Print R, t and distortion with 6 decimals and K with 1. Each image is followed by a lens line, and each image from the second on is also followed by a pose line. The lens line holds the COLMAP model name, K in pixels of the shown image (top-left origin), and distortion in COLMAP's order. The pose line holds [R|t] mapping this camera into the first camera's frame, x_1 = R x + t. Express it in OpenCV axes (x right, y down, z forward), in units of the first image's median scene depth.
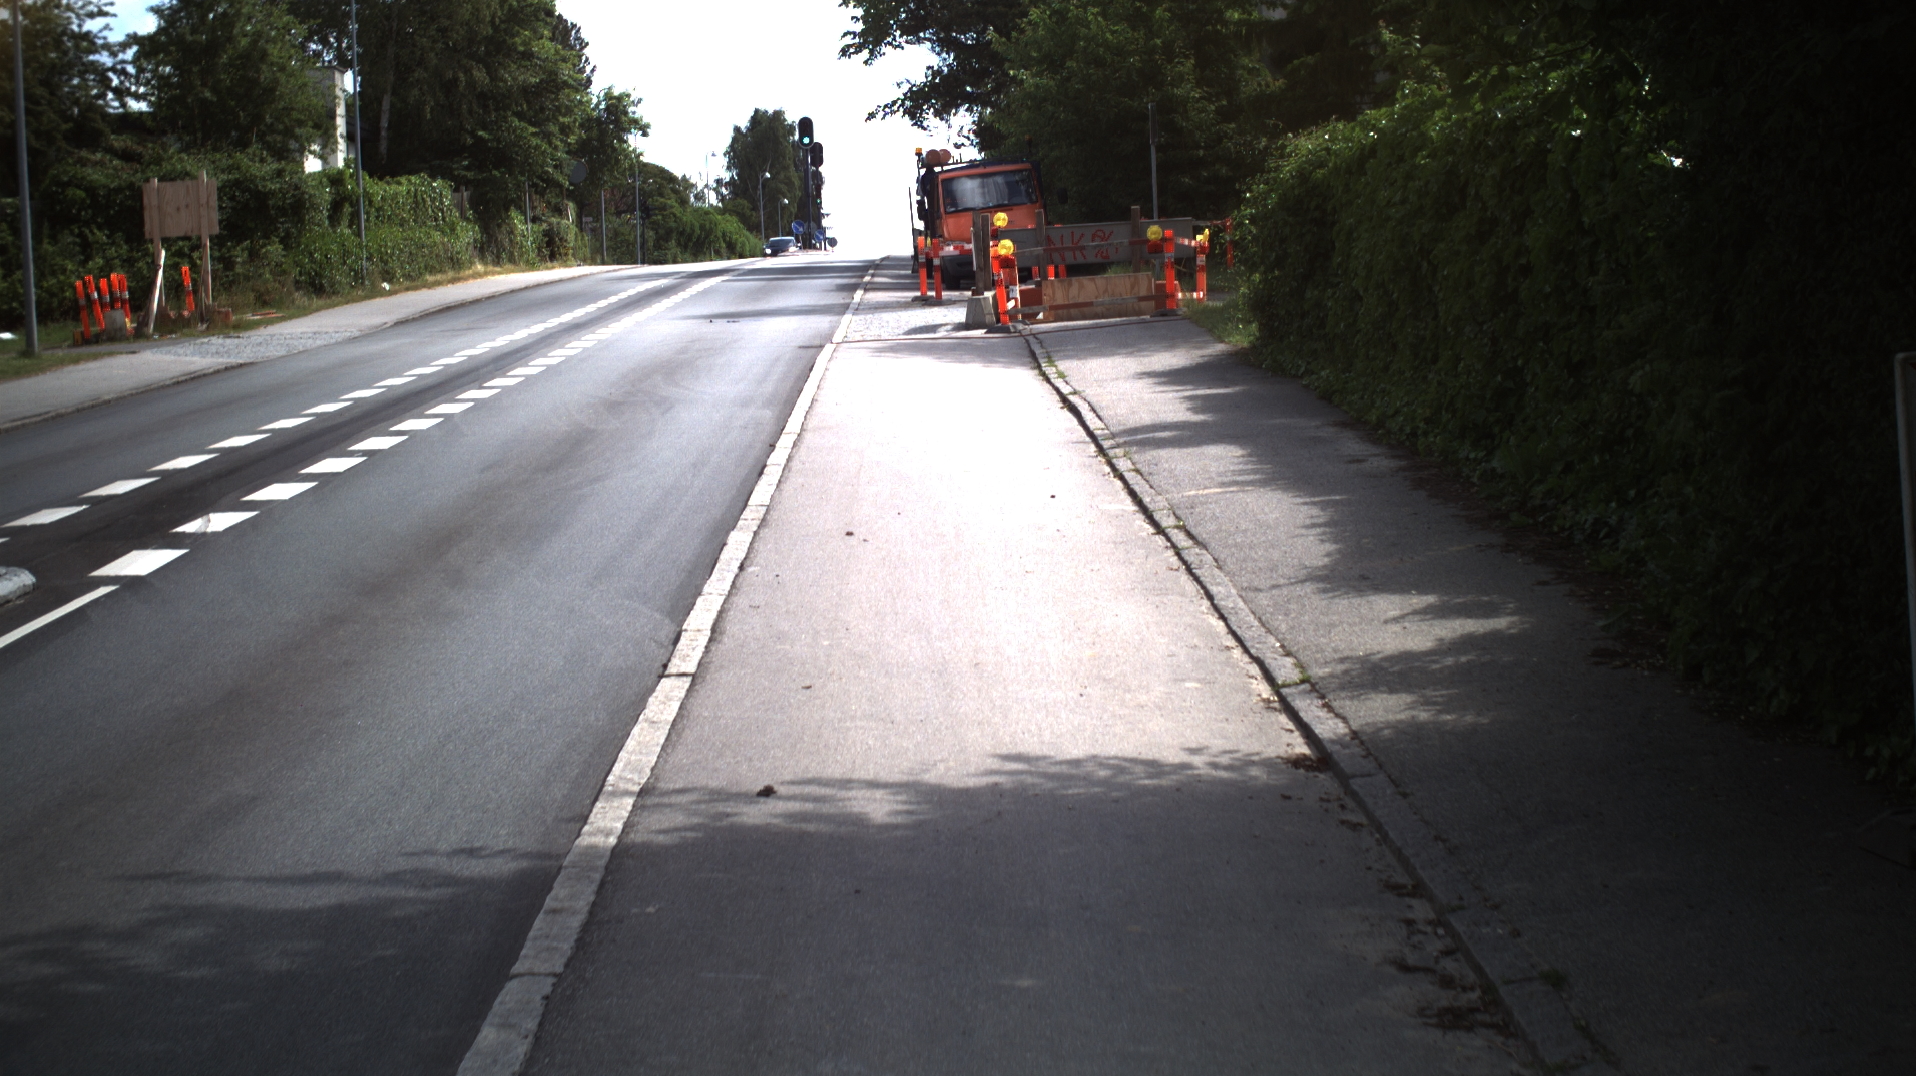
lens RADIAL K [[3438.2, 0, 958.0], [0, 3438.2, 538.0], [0, 0, 1]] dist [-0.265296, 0.252238]
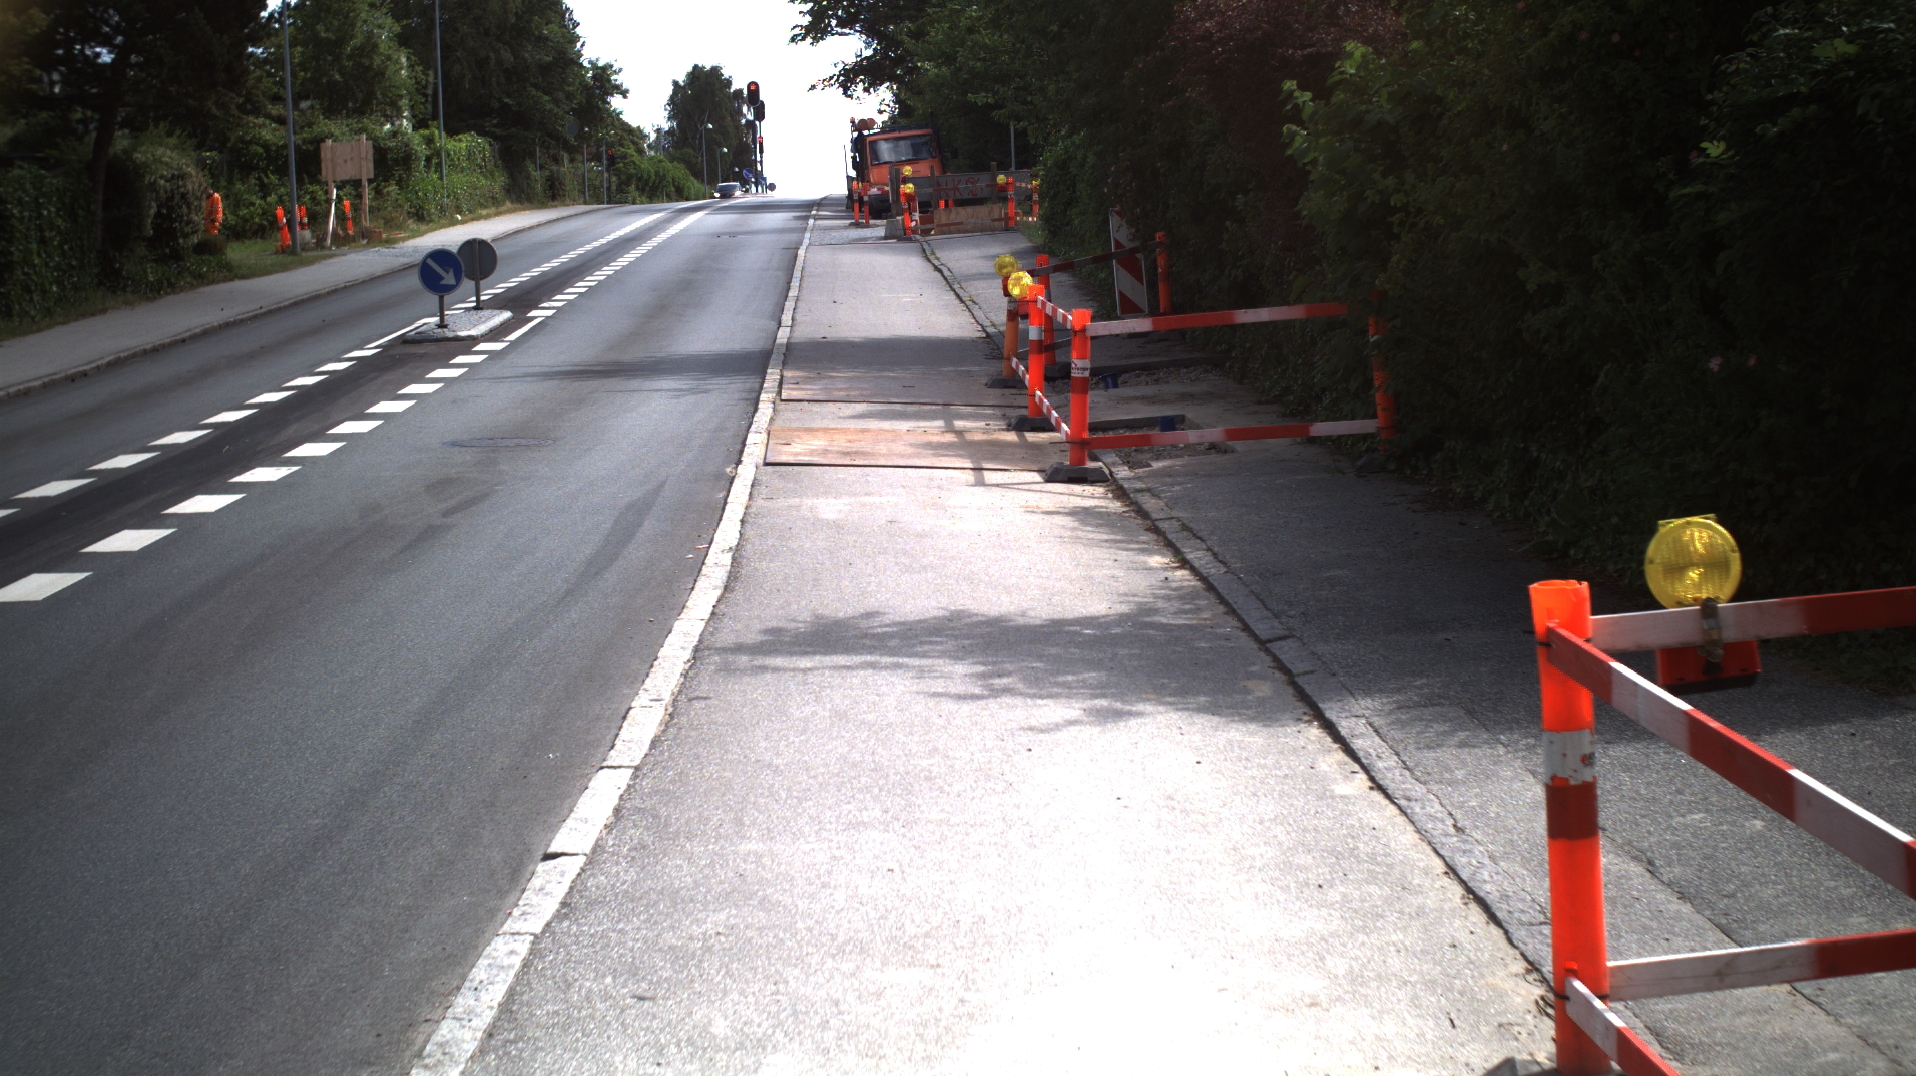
lens RADIAL K [[3438.2, 0, 958.0], [0, 3438.2, 538.0], [0, 0, 1]] dist [-0.265296, 0.252238]
pose [[0.999744, 0.001482, 0.022586, 0.000274], [-0.001834, 0.999877, 0.015547, 0.034377], [-0.022560, -0.015585, 0.999624, -0.386391]]
